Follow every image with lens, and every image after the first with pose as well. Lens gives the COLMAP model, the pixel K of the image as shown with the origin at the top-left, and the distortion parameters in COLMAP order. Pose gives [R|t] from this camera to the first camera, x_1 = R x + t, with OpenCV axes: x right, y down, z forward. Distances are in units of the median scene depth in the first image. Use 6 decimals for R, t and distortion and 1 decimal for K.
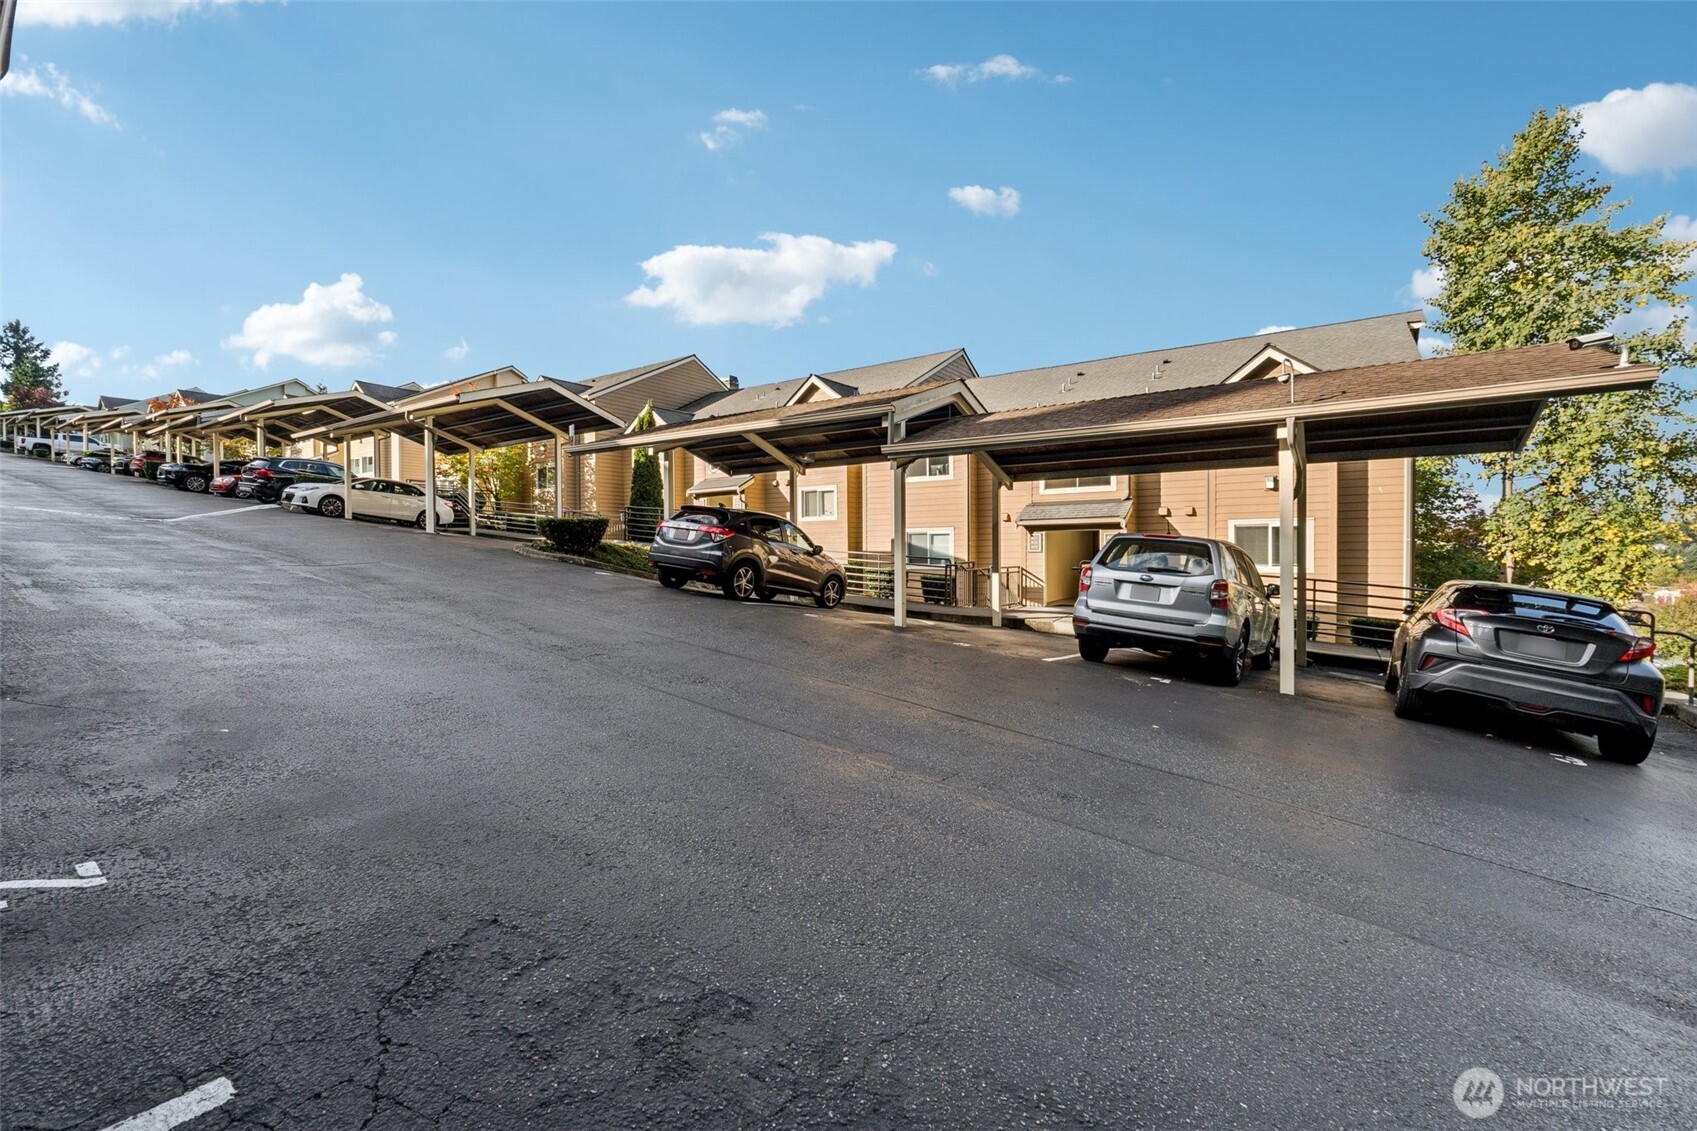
lens RADIAL K [[709.3, 0, 853.1], [0, 709.3, 560.9], [0, 0, 1]] dist [-0.003444, -0.000766]
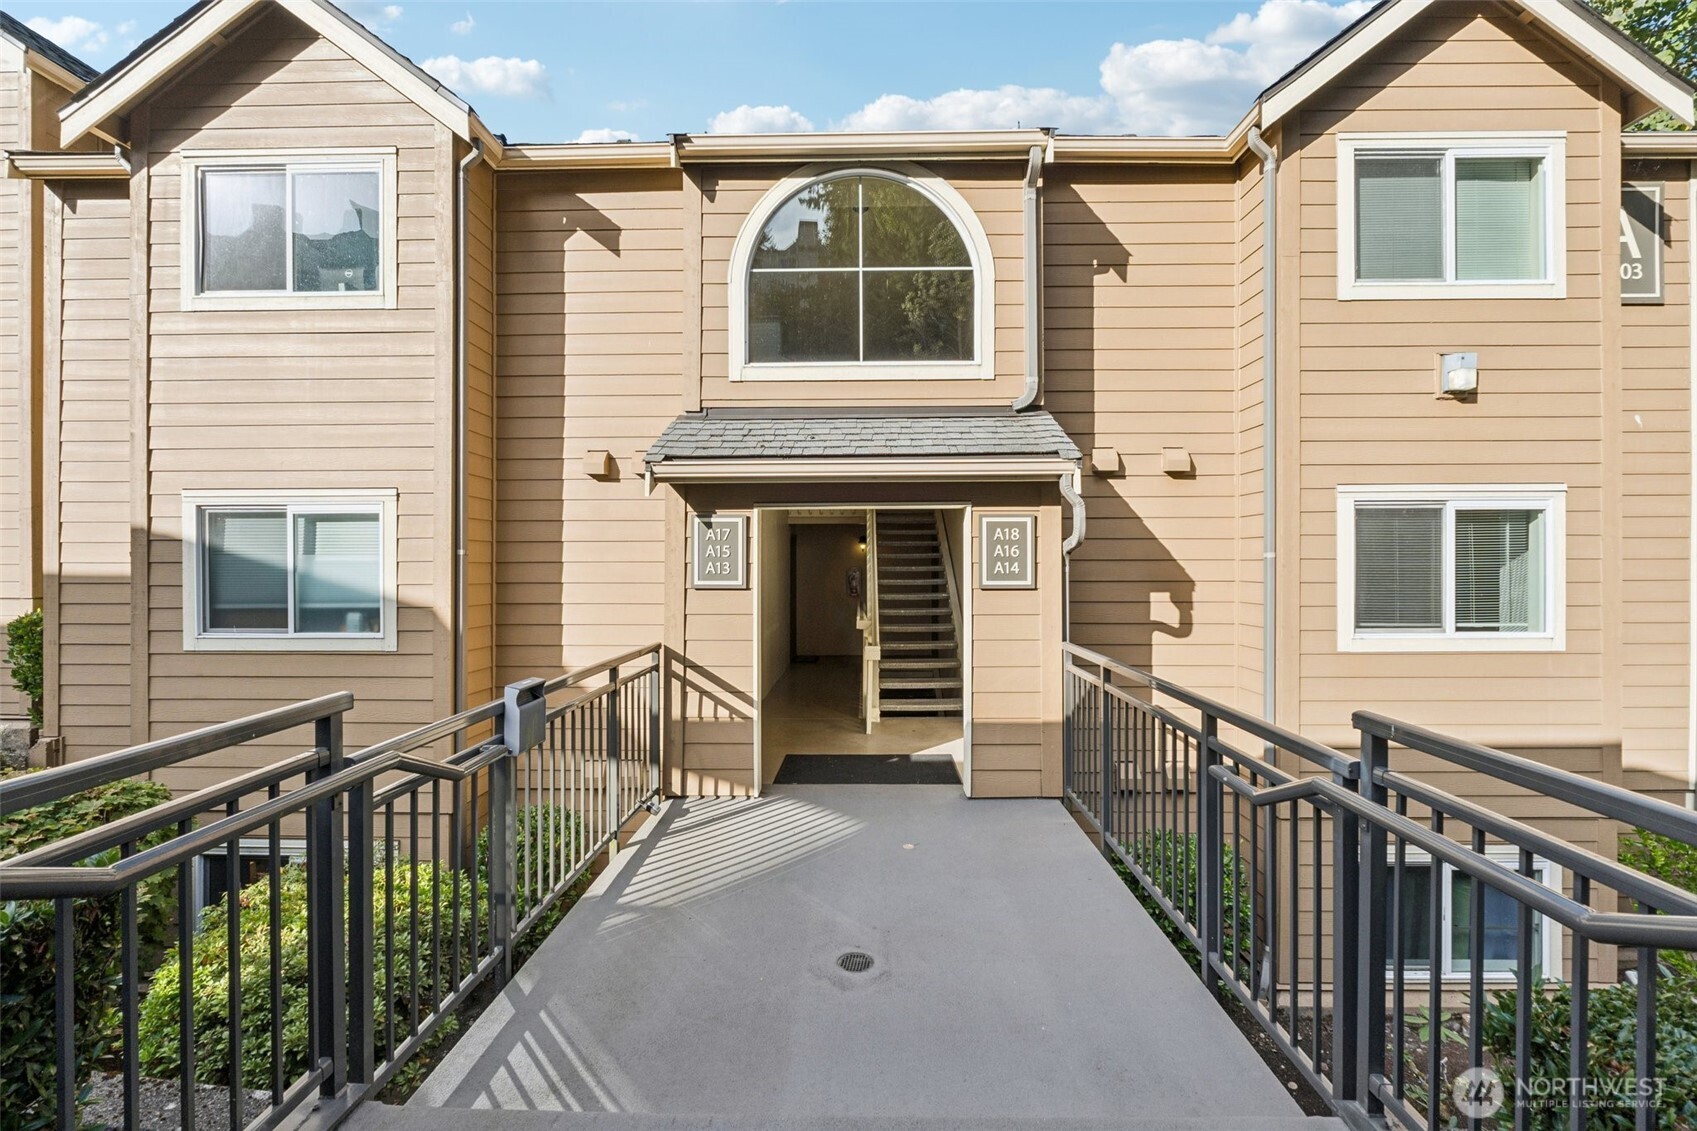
lens RADIAL K [[709.3, 0, 853.1], [0, 709.3, 560.9], [0, 0, 1]] dist [-0.003444, -0.000766]
pose [[0.850686, -0.003527, 0.525662, 0.157681], [0.004176, 0.999991, -0.000047, -0.021550], [-0.525657, 0.002235, 0.850693, 0.733709]]
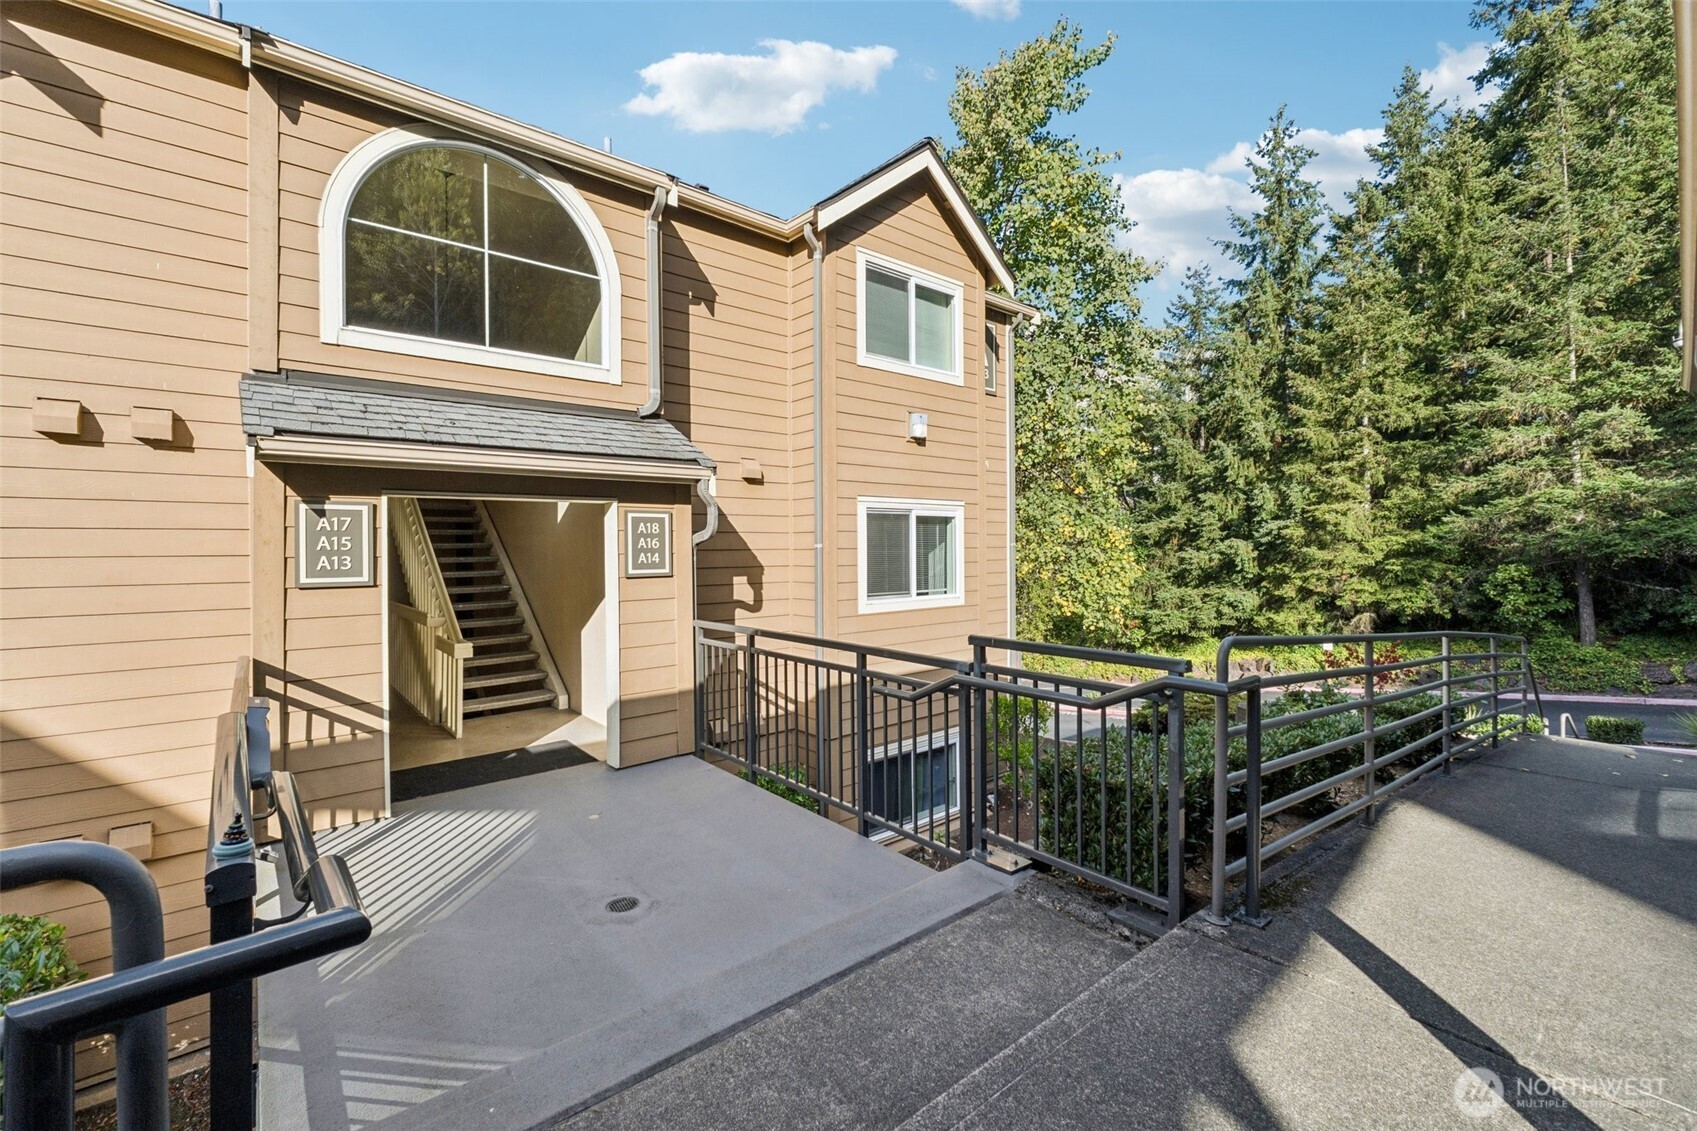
lens RADIAL K [[729.3, 0, 850.2], [0, 729.3, 547.2], [0, 0, 1]] dist [0.001719, -0.000676]
pose [[0.286457, -0.005012, 0.958080, 0.080780], [0.009002, 0.999956, 0.002540, -0.023200], [-0.958051, 0.007898, 0.286490, 0.757895]]
